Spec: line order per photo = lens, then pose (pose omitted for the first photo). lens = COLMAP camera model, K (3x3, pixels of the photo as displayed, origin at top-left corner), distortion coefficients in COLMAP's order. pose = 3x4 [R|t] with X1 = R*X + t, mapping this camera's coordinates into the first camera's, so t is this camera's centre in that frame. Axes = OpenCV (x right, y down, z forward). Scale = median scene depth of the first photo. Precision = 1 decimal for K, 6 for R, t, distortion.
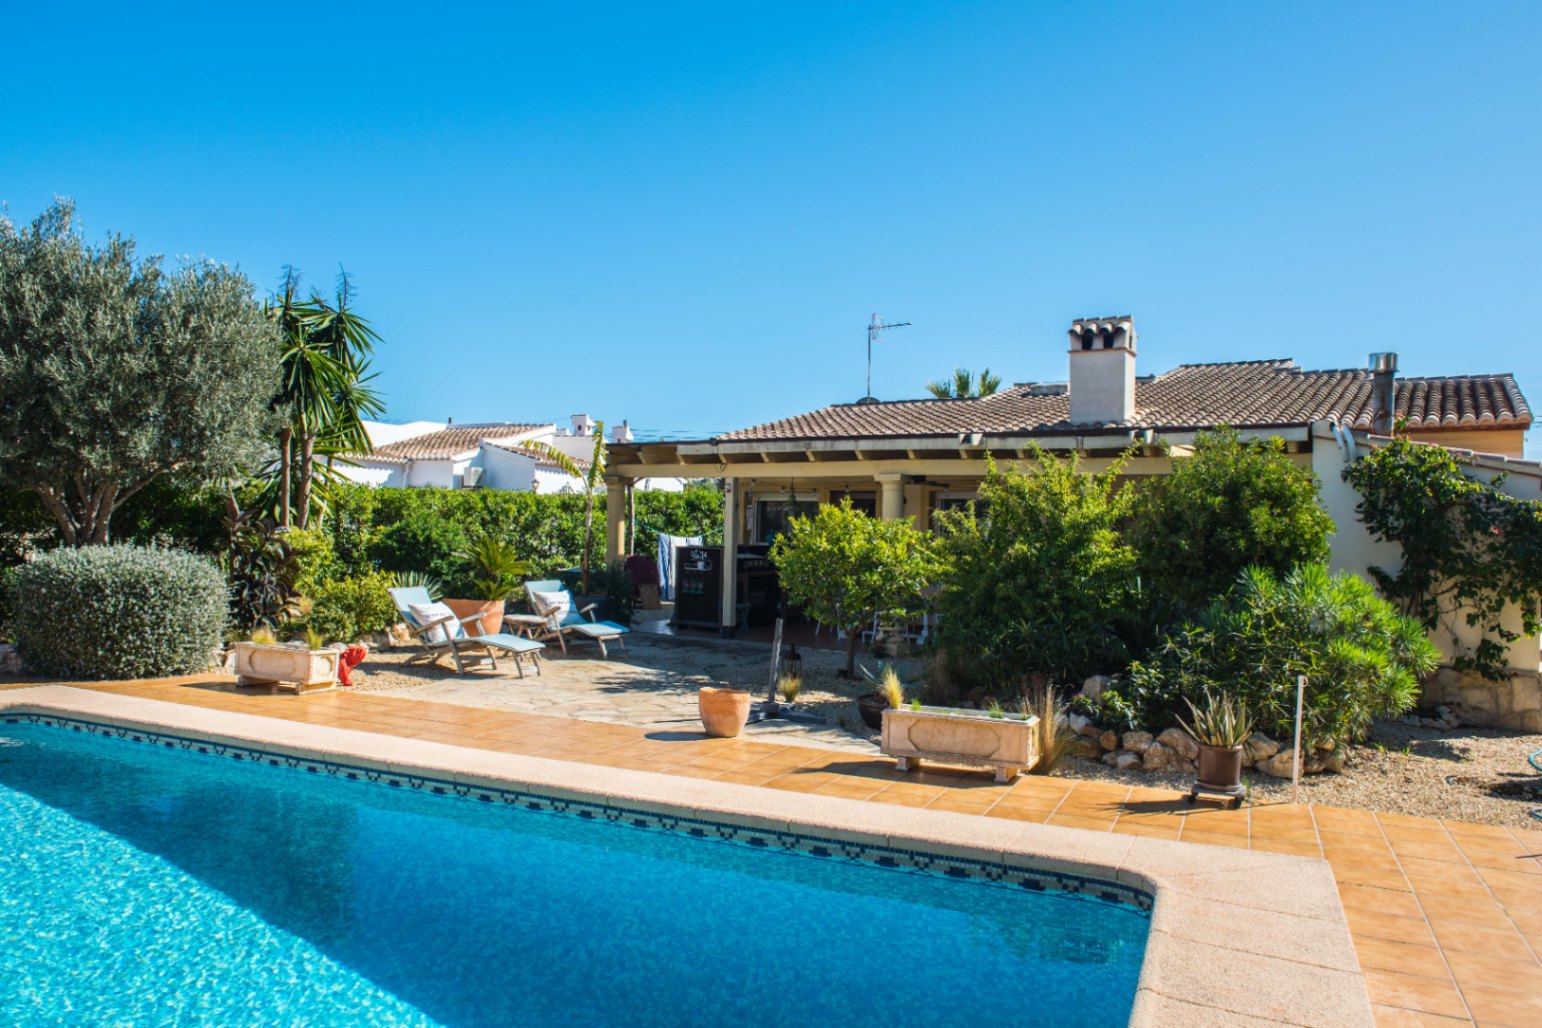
lens RADIAL K [[1058.1, 0, 763.5], [0, 1058.1, 523.9], [0, 0, 1]] dist [-0.050227, -0.000620]
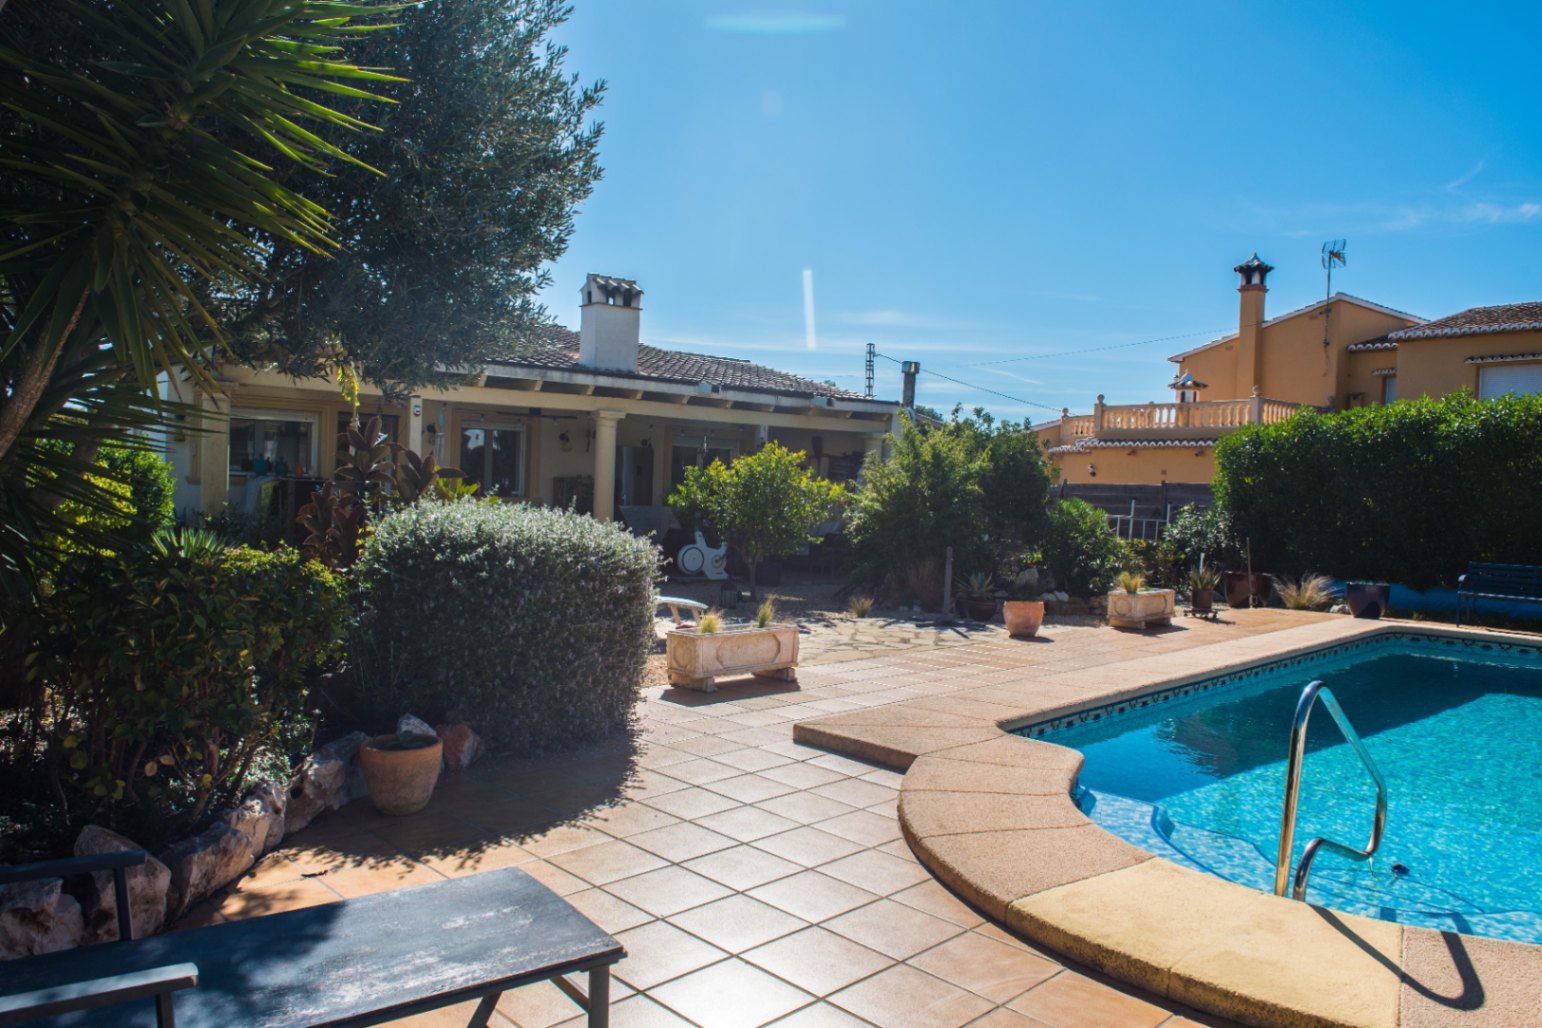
lens RADIAL K [[1058.1, 0, 761.5], [0, 1058.1, 512.3], [0, 0, 1]] dist [-0.050227, -0.000620]
pose [[0.436563, -0.017139, 0.899511, -0.727879], [-0.043747, 0.998231, 0.040252, 0.002357], [-0.898610, -0.056924, 0.435041, 0.415017]]
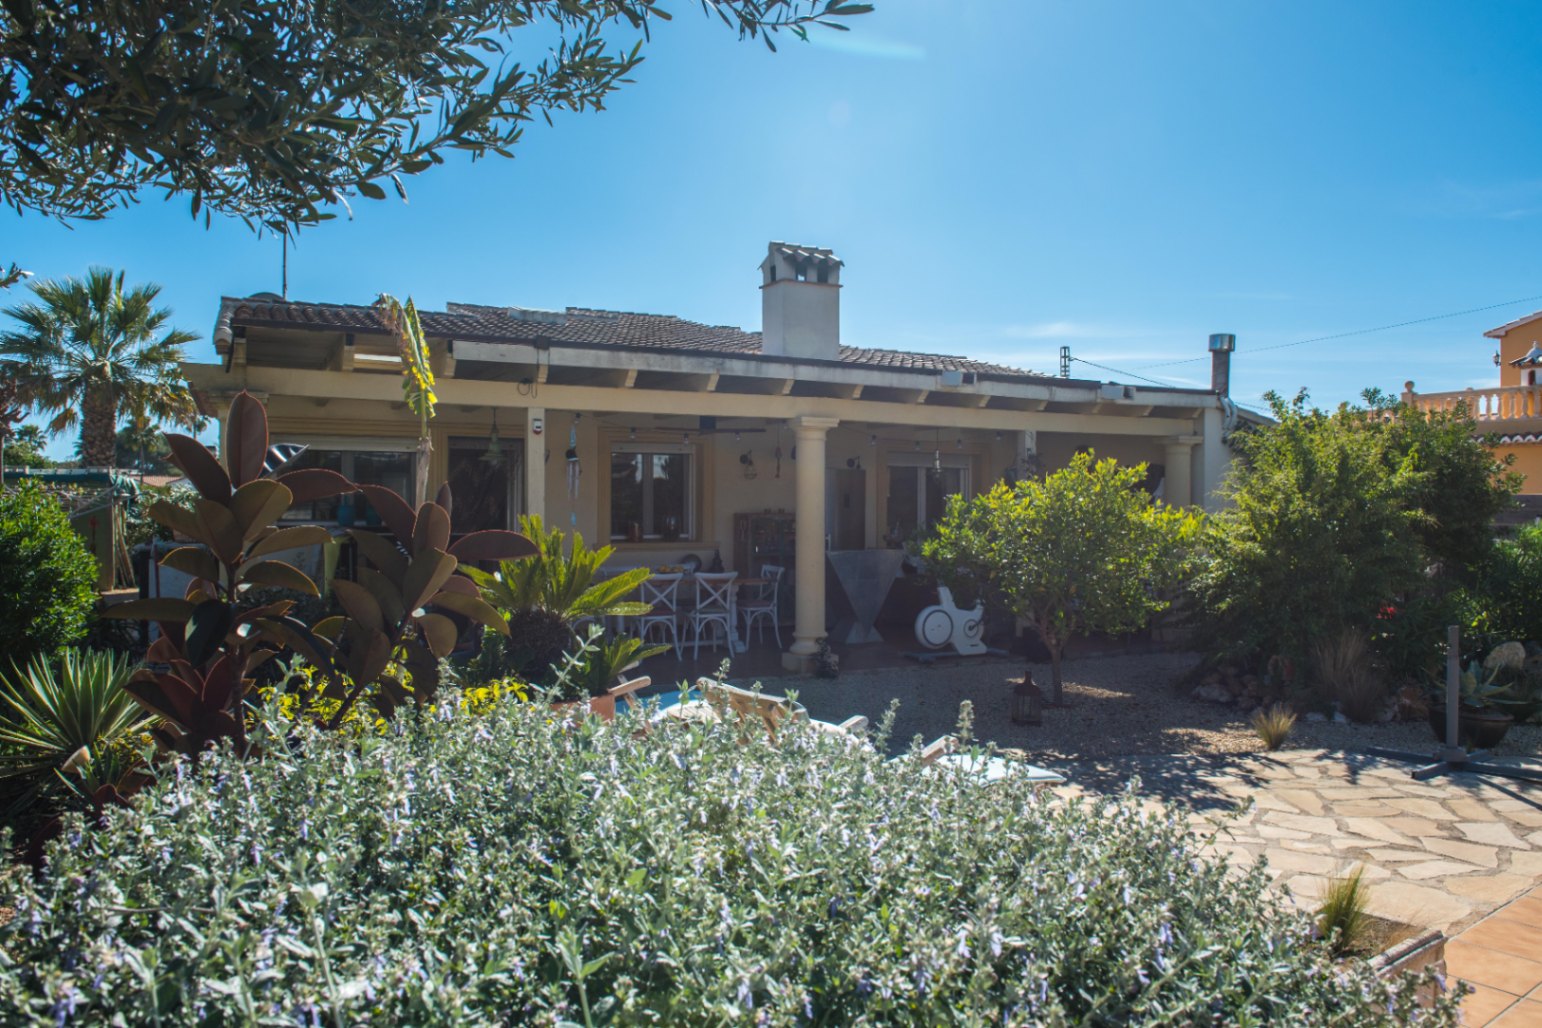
lens RADIAL K [[1058.1, 0, 765.7], [0, 1058.1, 510.9], [0, 0, 1]] dist [-0.050227, -0.000620]
pose [[0.569639, -0.013368, 0.821786, -0.468595], [-0.007685, 0.999737, 0.021589, -0.000596], [-0.821859, -0.018613, 0.569387, 0.622456]]
